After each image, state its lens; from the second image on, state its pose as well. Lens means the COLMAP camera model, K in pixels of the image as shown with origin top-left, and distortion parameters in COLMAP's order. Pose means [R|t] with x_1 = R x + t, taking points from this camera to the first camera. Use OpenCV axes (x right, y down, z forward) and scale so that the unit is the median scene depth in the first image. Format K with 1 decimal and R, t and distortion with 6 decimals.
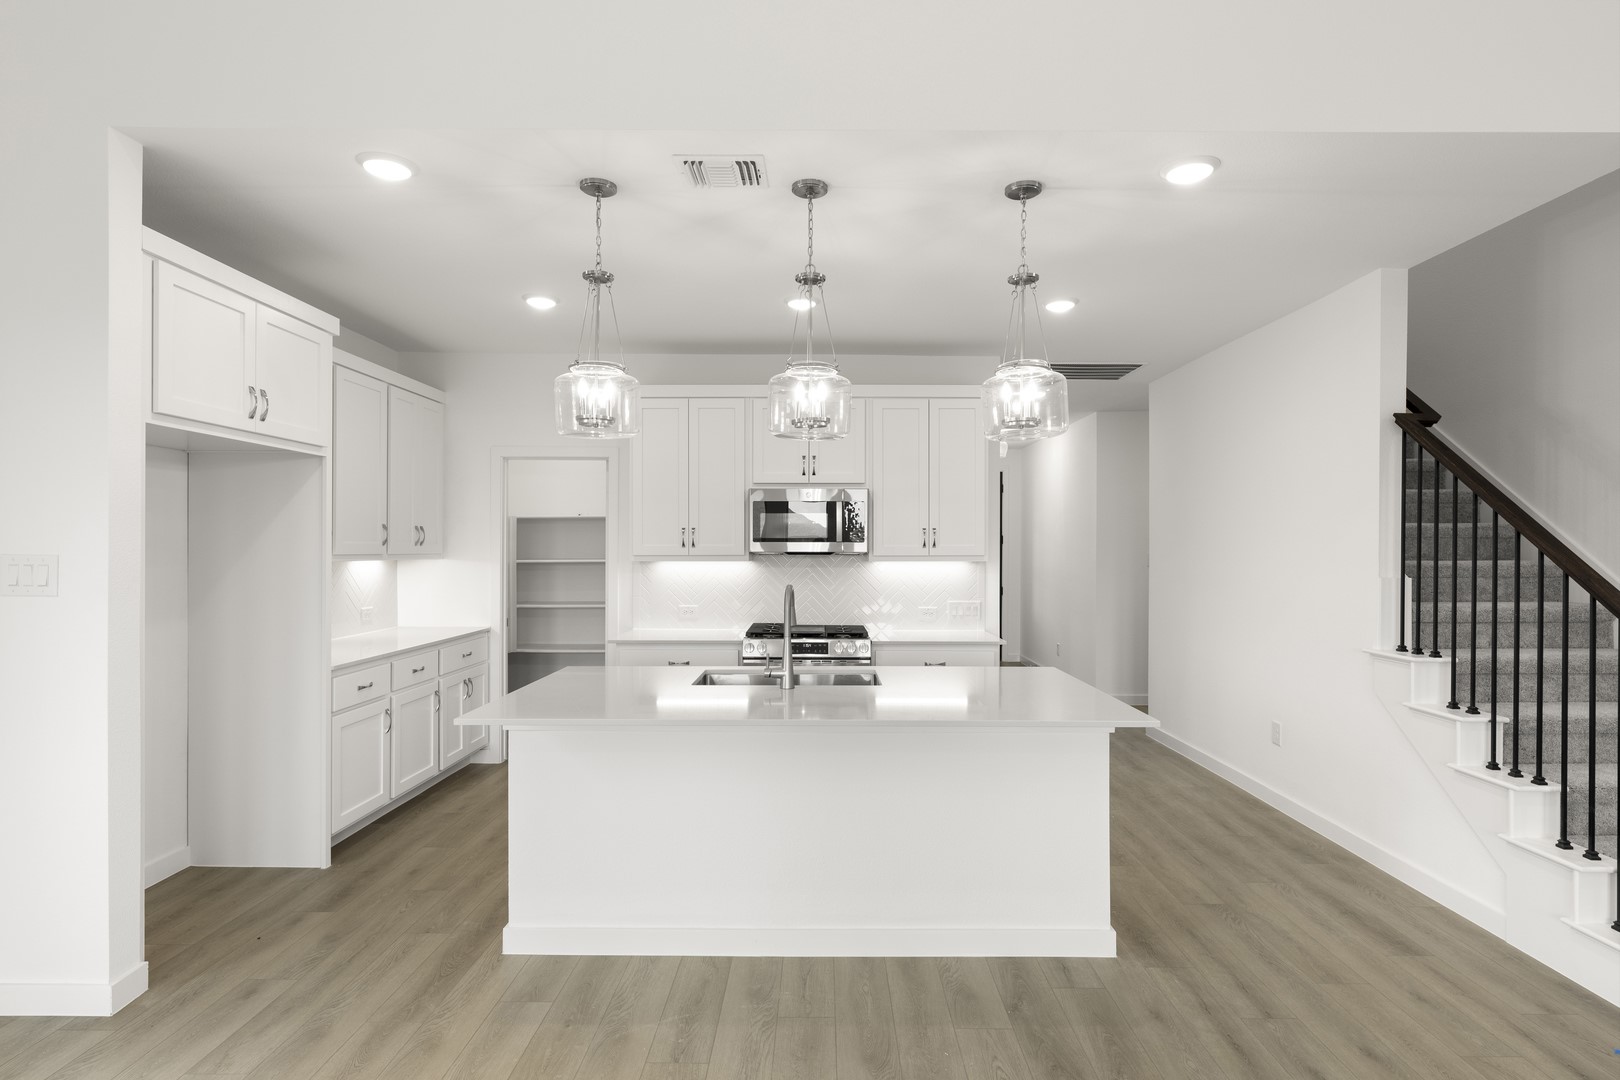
lens RADIAL K [[827.3, 0, 824.1], [0, 827.3, 546.1], [0, 0, 1]] dist [-0.000134, 0.000206]
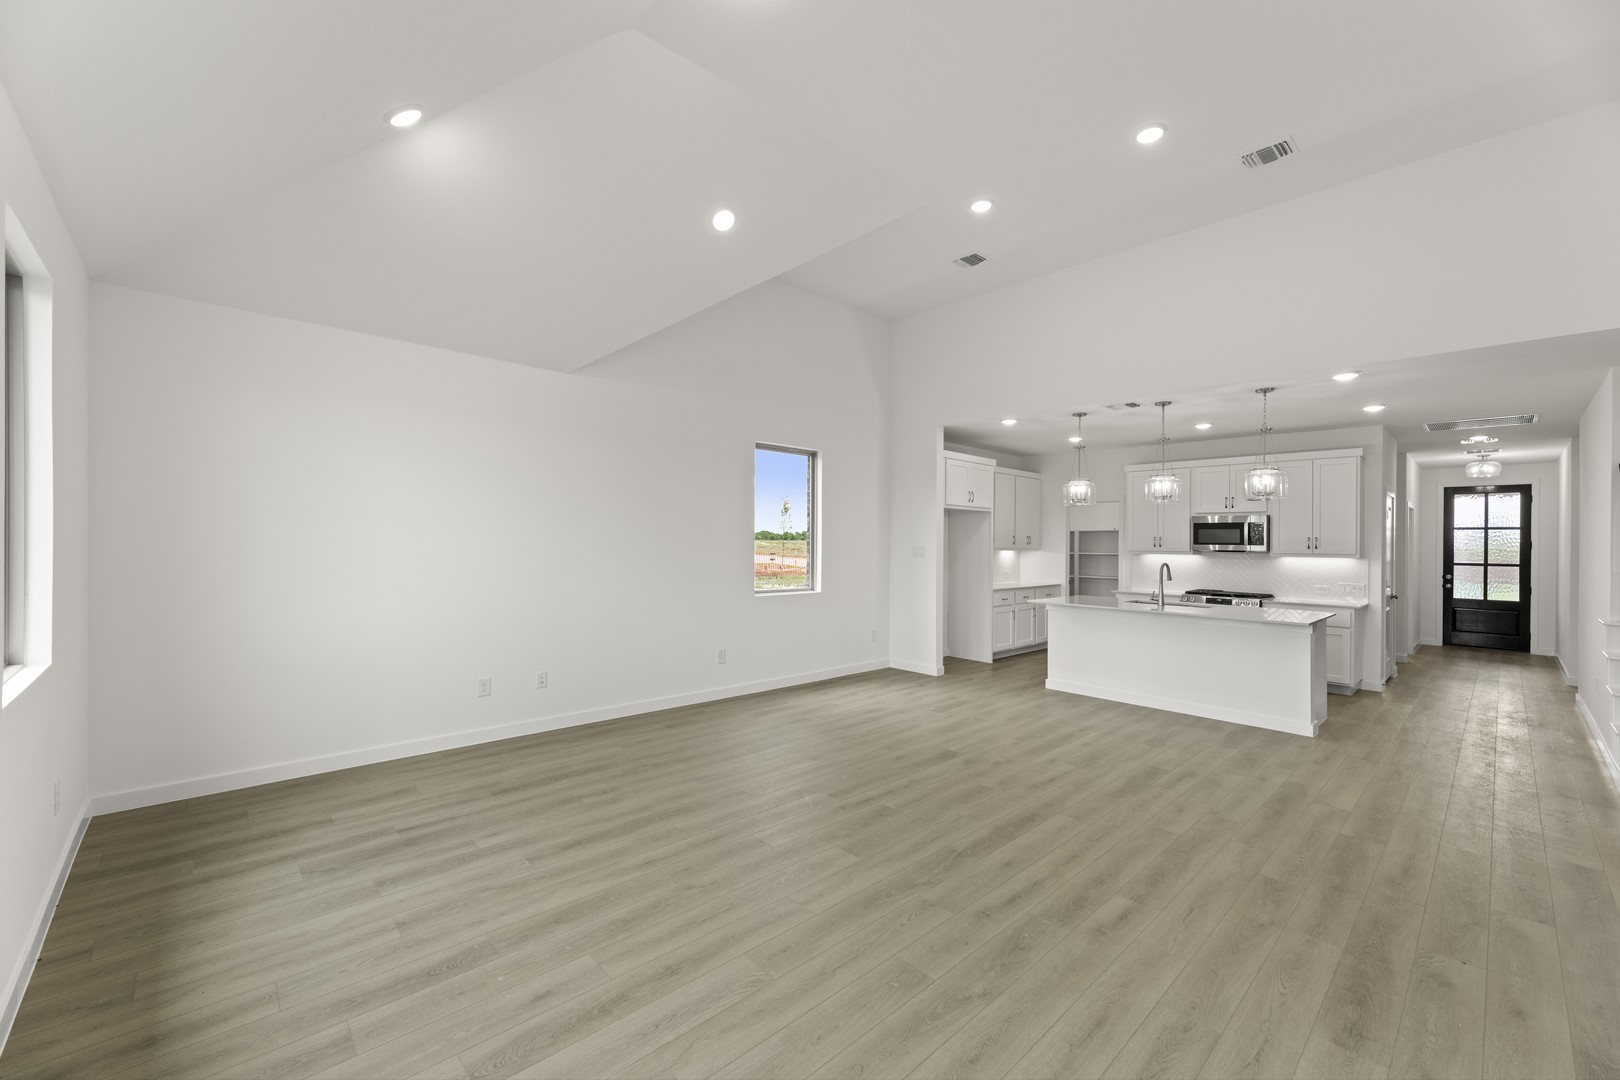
lens RADIAL K [[656.7, 0, 812.2], [0, 656.7, 543.4], [0, 0, 1]] dist [0.000527, 0.000322]
pose [[0.689941, 0.008251, -0.723818, 0.559286], [-0.011047, 0.999939, 0.000869, 0.000828], [0.723781, 0.007396, 0.689990, -0.926990]]
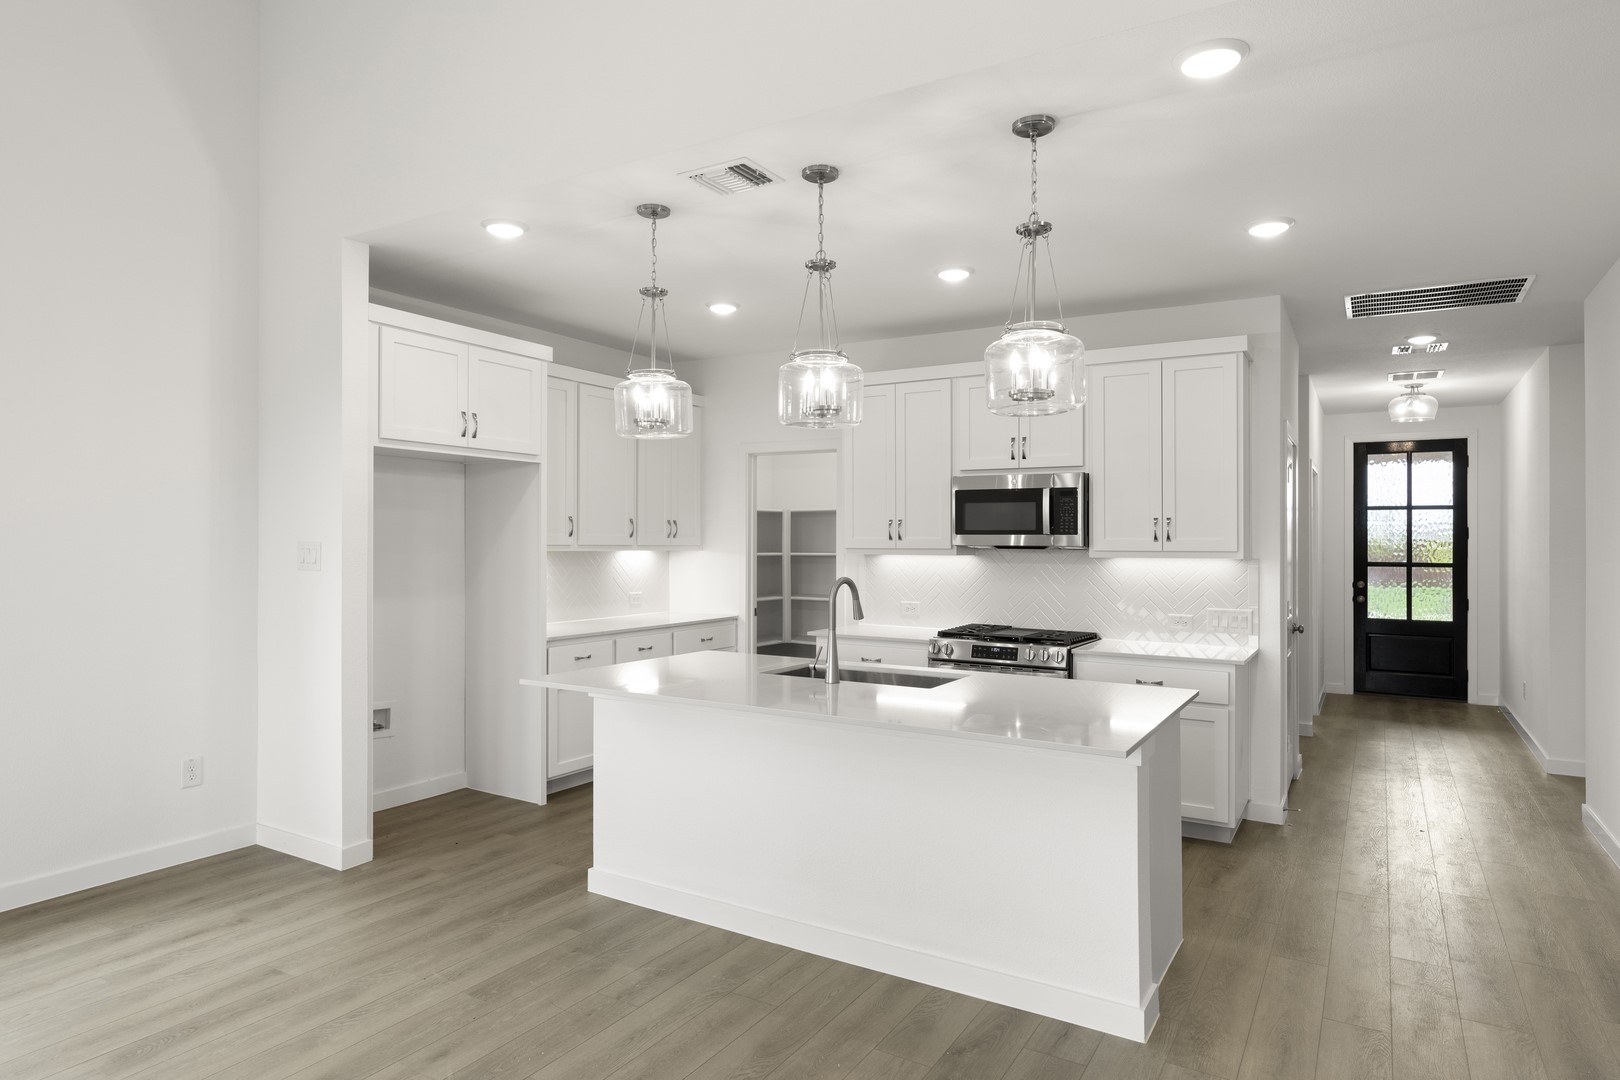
lens RADIAL K [[941.4, 0, 810.0], [0, 941.4, 540.0], [0, 0, 1]] dist [0.001368, -0.000014]
pose [[0.855884, 0.002630, -0.517161, 0.445591], [-0.003698, 0.999993, -0.001034, 0.003732], [0.517154, 0.002797, 0.855888, 0.029414]]
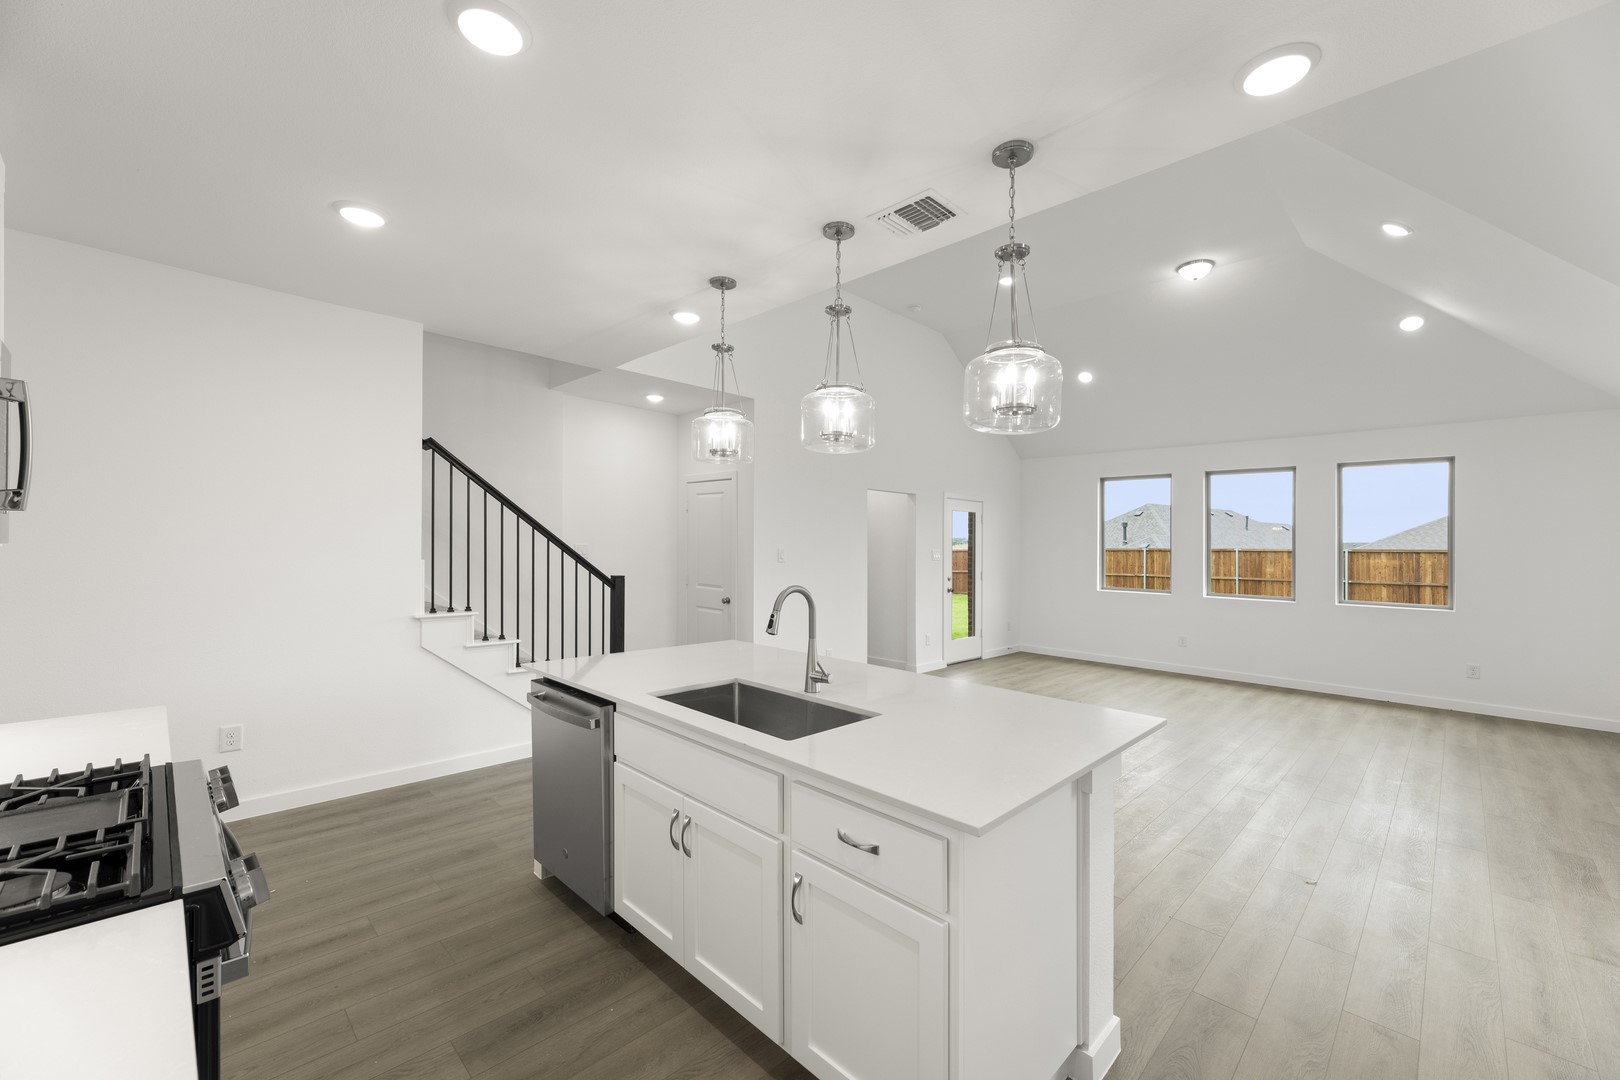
lens RADIAL K [[656.7, 0, 812.2], [0, 656.7, 543.4], [0, 0, 1]] dist [0.000527, 0.000322]
pose [[-0.705204, -0.002745, 0.708999, -0.510799], [-0.011097, 0.999913, -0.007166, 0.011608], [-0.708918, -0.012921, -0.705173, 1.321927]]
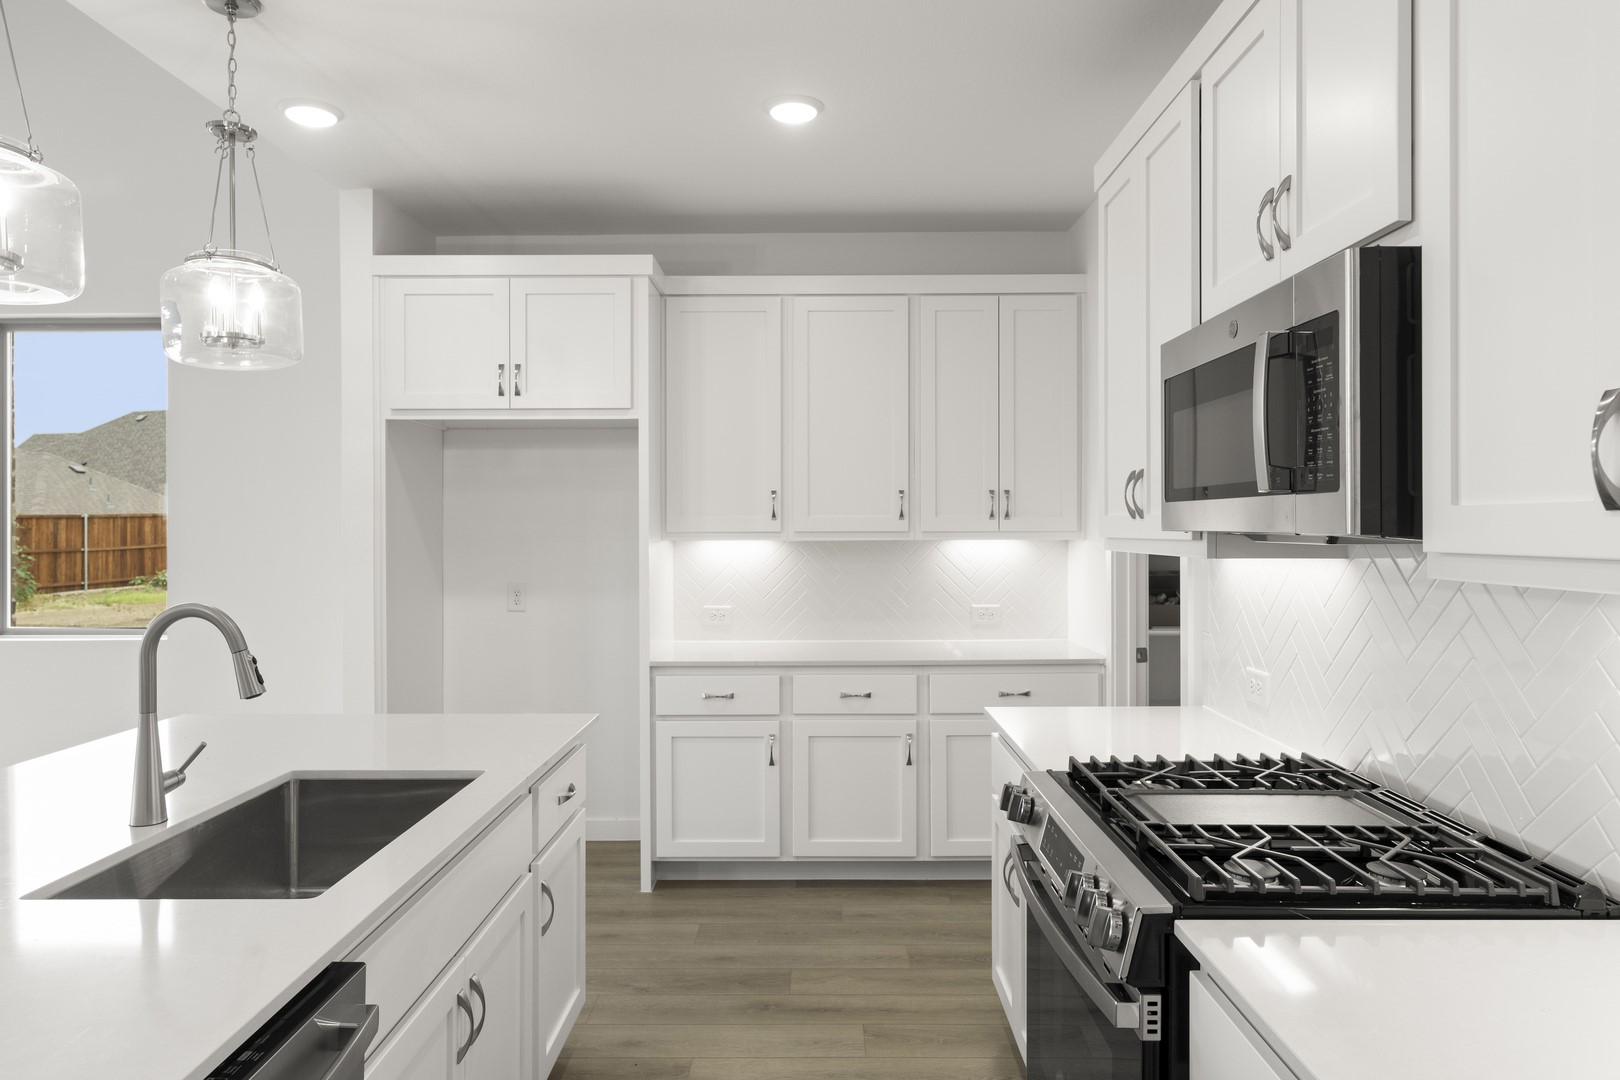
lens RADIAL K [[992.2, 0, 808.7], [0, 992.2, 526.5], [0, 0, 1]] dist [-0.002390, -0.000589]
pose [[-0.004098, 0.001209, -0.999991, 0.444775], [0.004993, 0.999987, 0.001188, 0.004526], [0.999979, -0.004988, -0.004104, 1.190973]]
